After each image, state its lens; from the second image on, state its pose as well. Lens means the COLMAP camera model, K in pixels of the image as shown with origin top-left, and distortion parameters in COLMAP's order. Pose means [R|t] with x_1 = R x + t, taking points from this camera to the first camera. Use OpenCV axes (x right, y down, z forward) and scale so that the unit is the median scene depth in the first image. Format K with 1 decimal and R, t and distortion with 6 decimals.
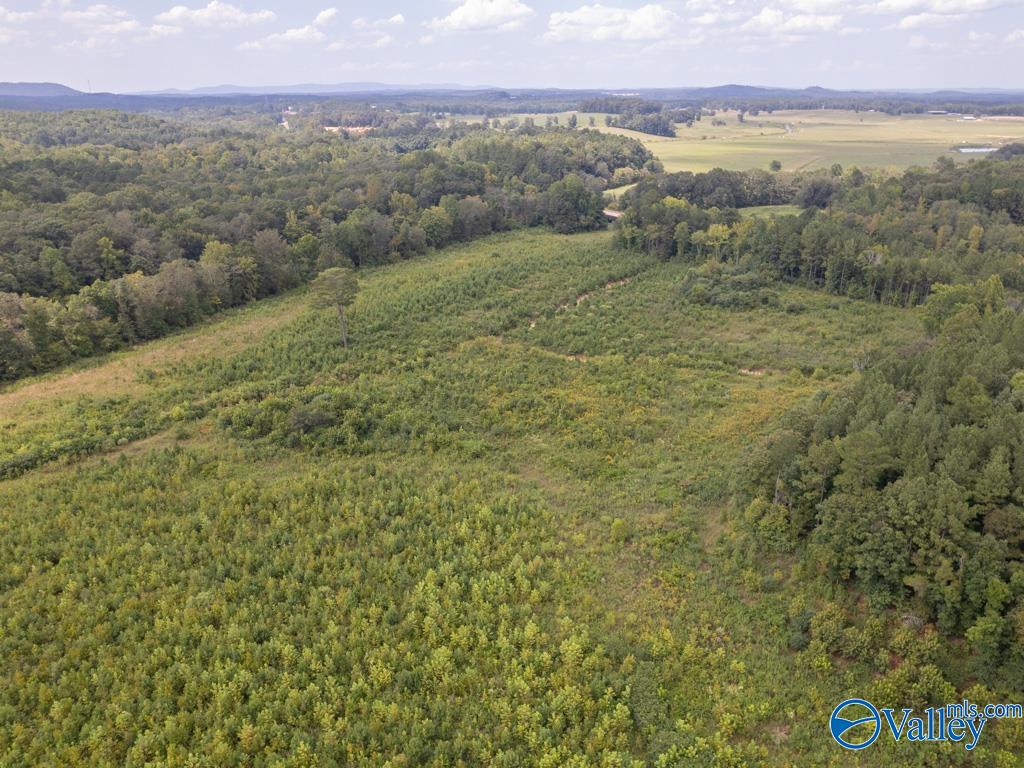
lens RADIAL K [[659.0, 0, 514.6], [0, 659.0, 375.7], [0, 0, 1]] dist [-0.051227, 0.014595]
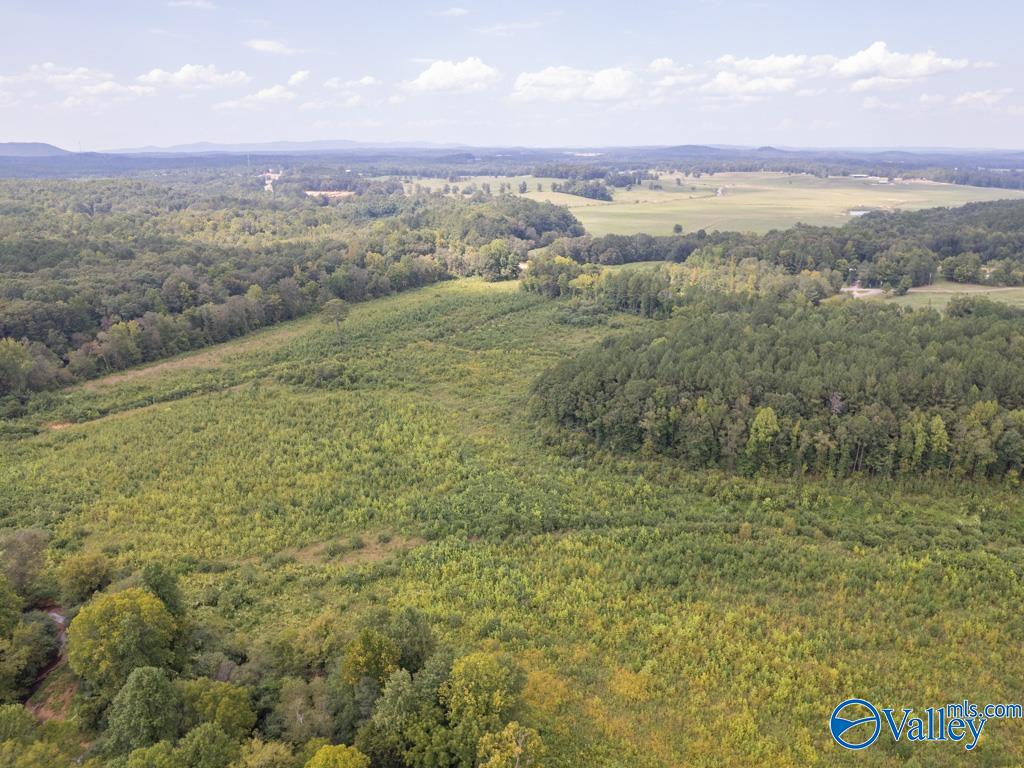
lens RADIAL K [[659.0, 0, 511.0], [0, 659.0, 393.7], [0, 0, 1]] dist [-0.051227, 0.014595]
pose [[0.999253, -0.005198, 0.038289, 0.086382], [0.007120, 0.998712, -0.050235, 0.122446], [-0.037979, 0.050470, 0.998003, -0.514413]]
